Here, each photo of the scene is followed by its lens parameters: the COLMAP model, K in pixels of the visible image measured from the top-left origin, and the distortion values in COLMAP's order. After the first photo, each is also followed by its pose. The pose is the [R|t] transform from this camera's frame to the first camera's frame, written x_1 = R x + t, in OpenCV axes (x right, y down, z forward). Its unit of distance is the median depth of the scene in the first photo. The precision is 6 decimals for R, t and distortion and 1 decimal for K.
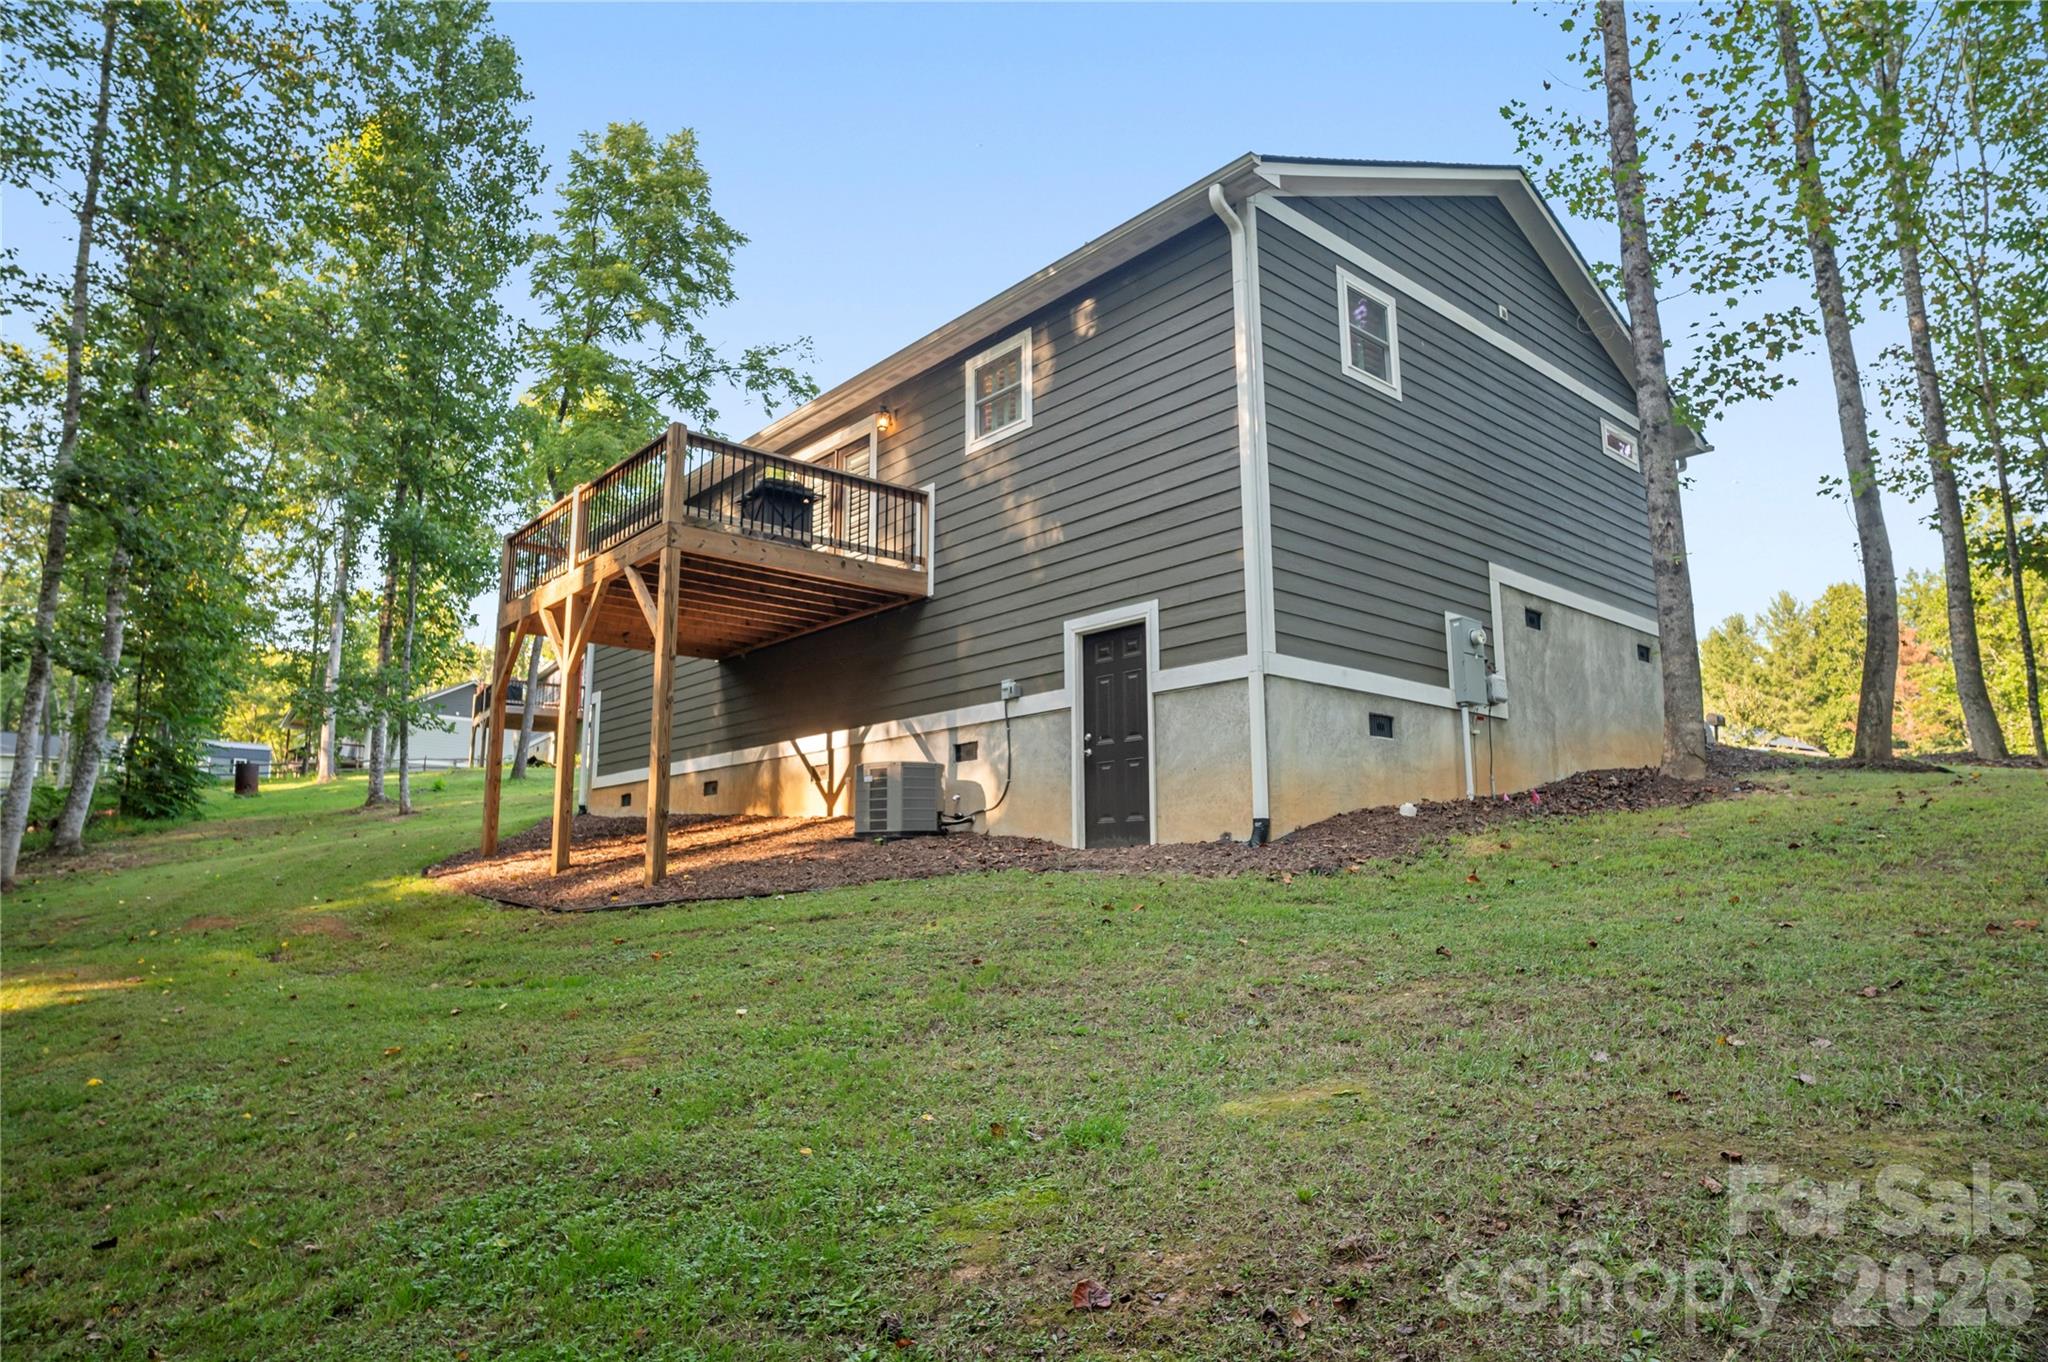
lens RADIAL K [[1216.8, 0, 1020.5], [0, 1216.8, 690.9], [0, 0, 1]] dist [-0.063881, 0.046619]
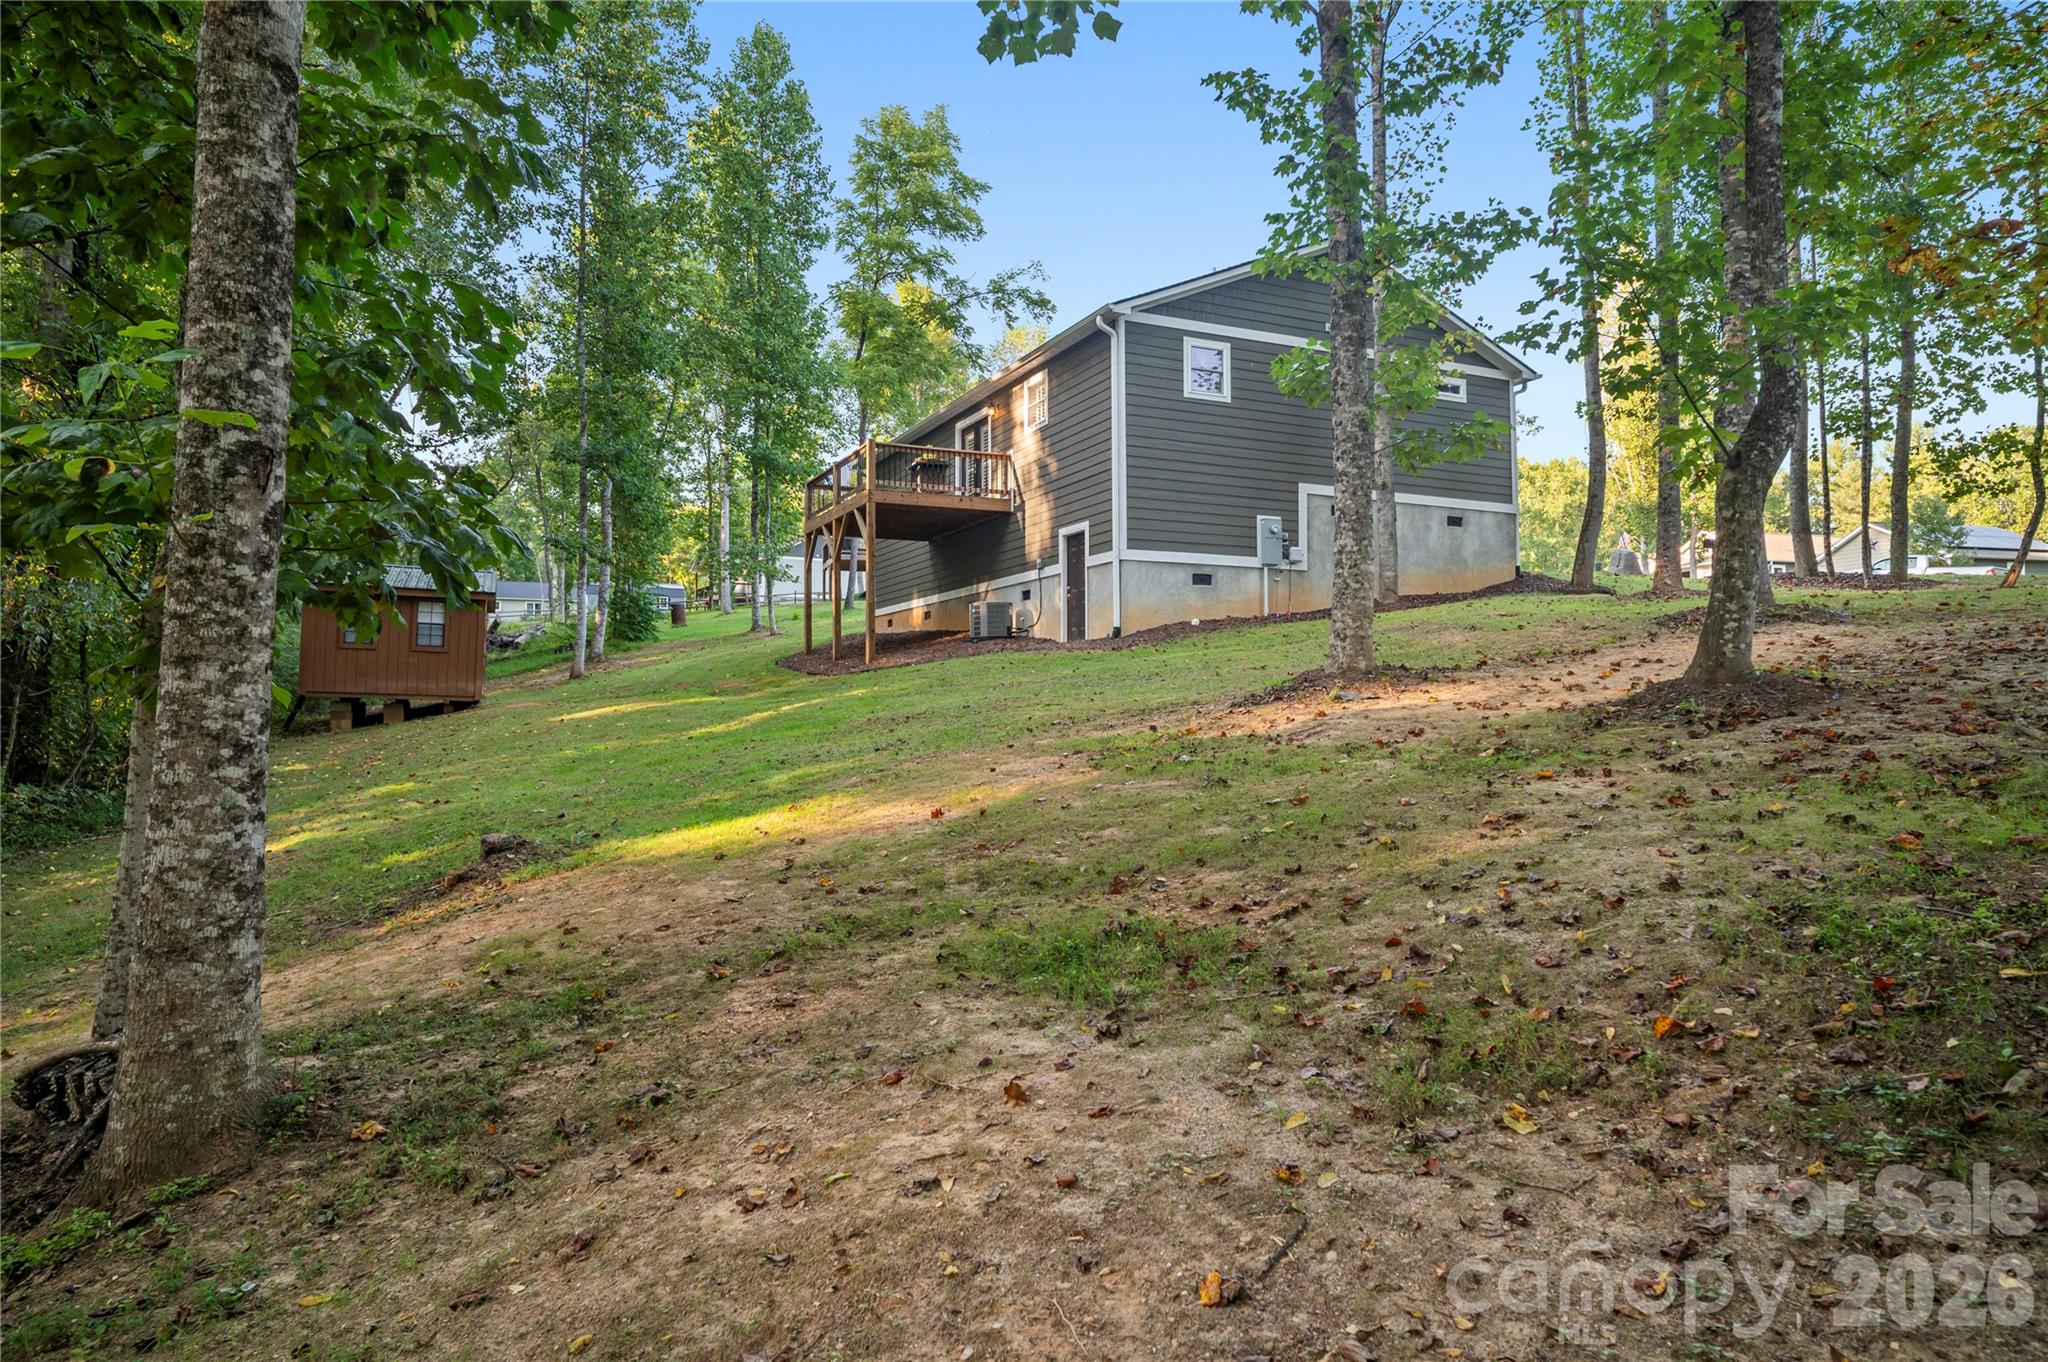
lens RADIAL K [[1216.8, 0, 1020.5], [0, 1216.8, 690.9], [0, 0, 1]] dist [-0.063881, 0.046619]
pose [[0.958819, -0.003596, -0.283994, 0.375662], [0.046560, 0.988383, 0.144678, -0.060443], [0.280174, -0.151943, 0.947848, -0.650553]]
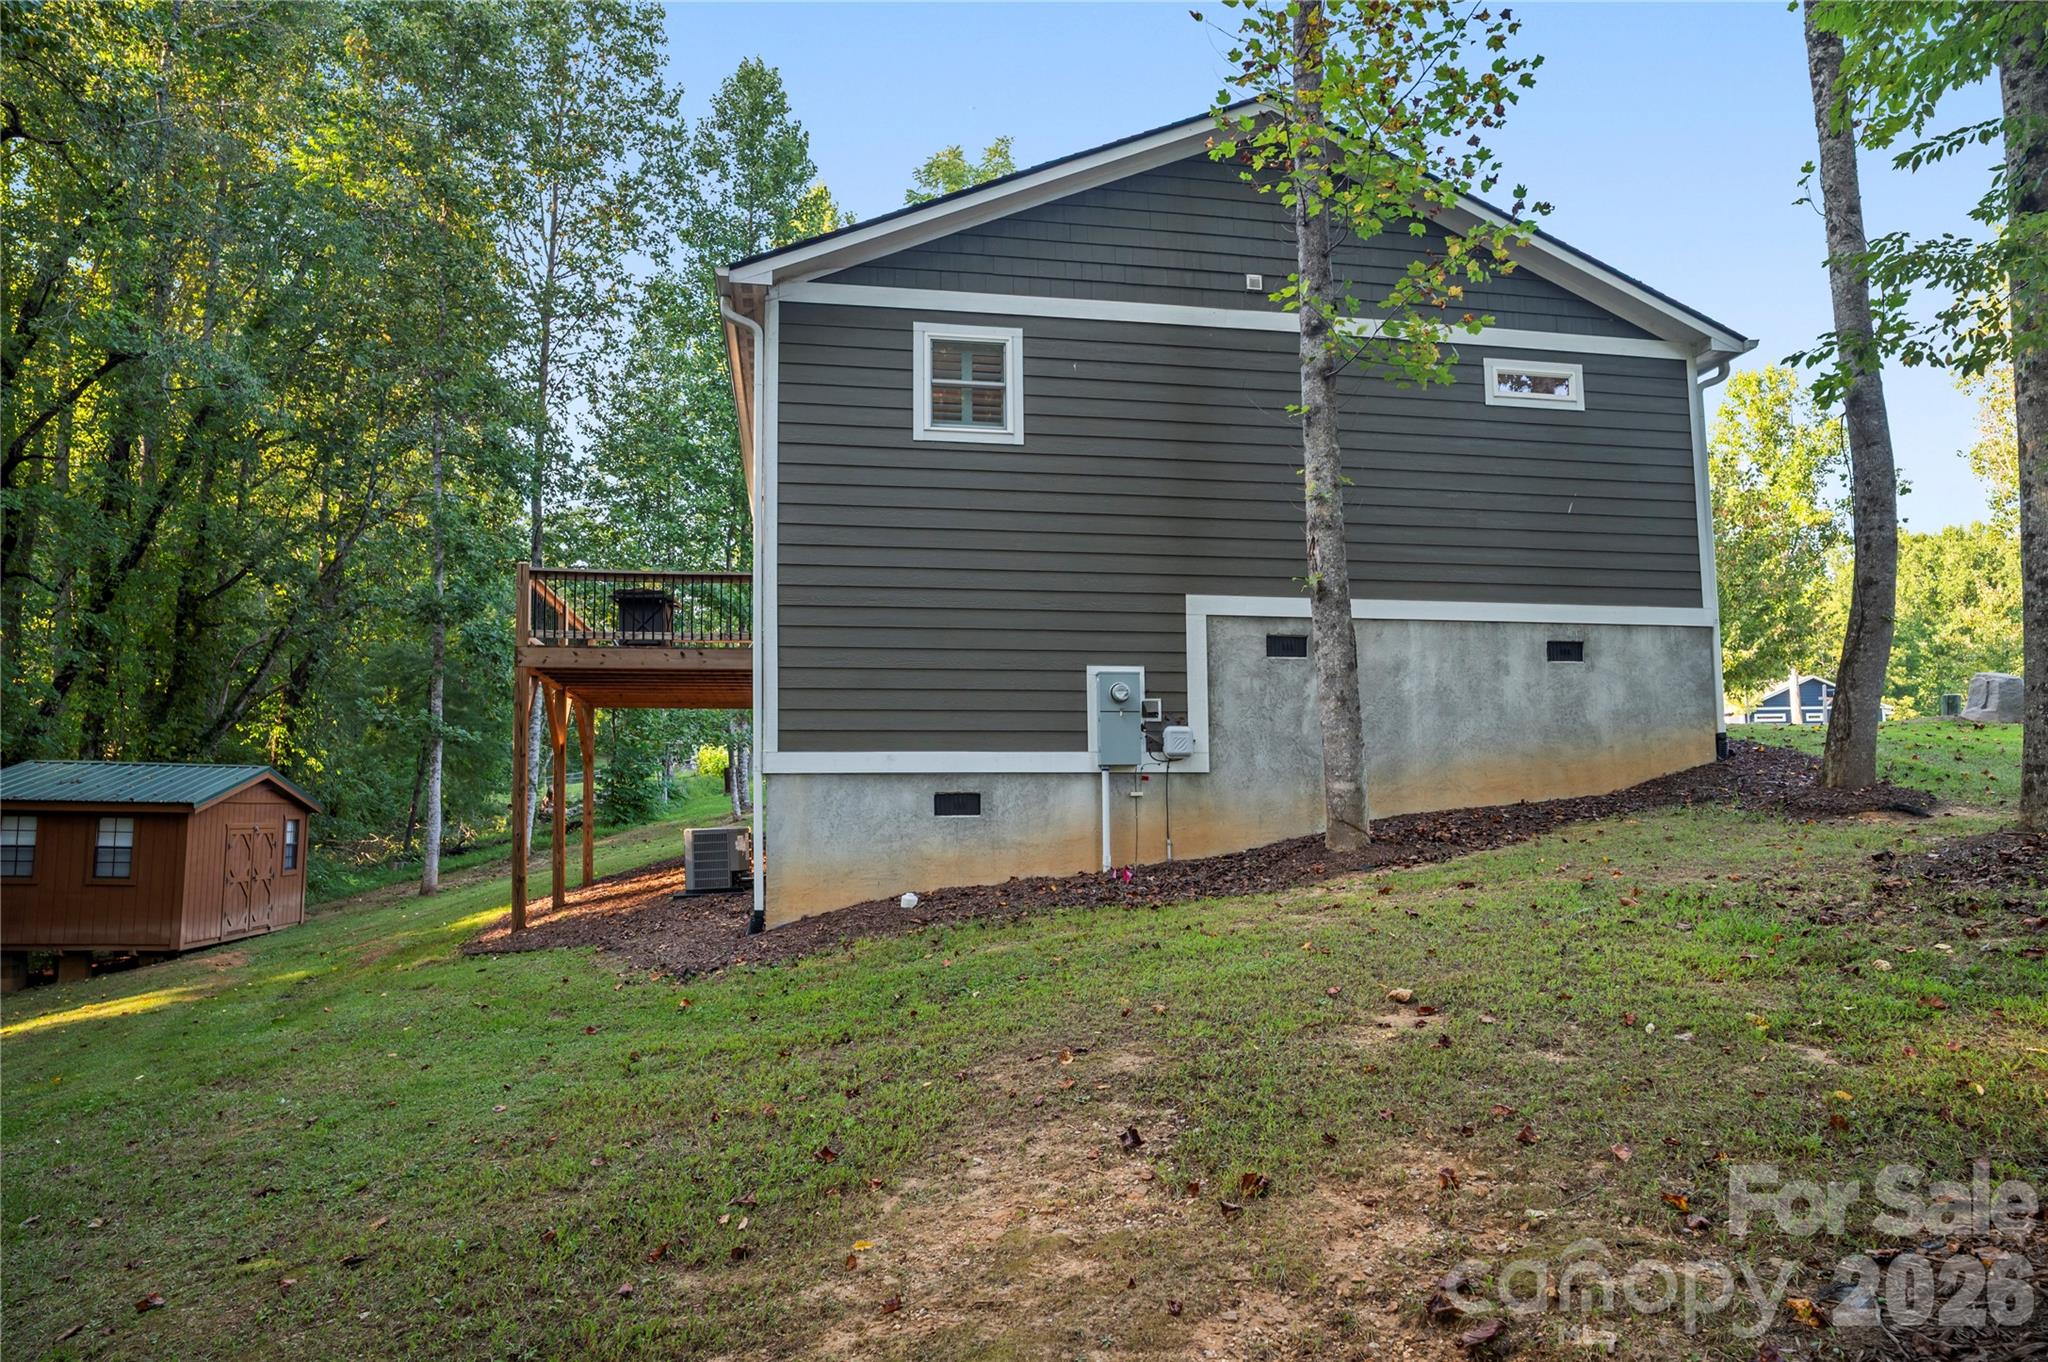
lens RADIAL K [[1248.0, 0, 1013.2], [0, 1248.0, 752.9], [0, 0, 1]] dist [-0.073183, 0.047253]
pose [[0.853632, -0.040587, -0.519292, 0.560171], [0.095464, 0.992263, 0.079374, -0.057274], [0.512053, -0.117330, 0.850903, 0.110856]]
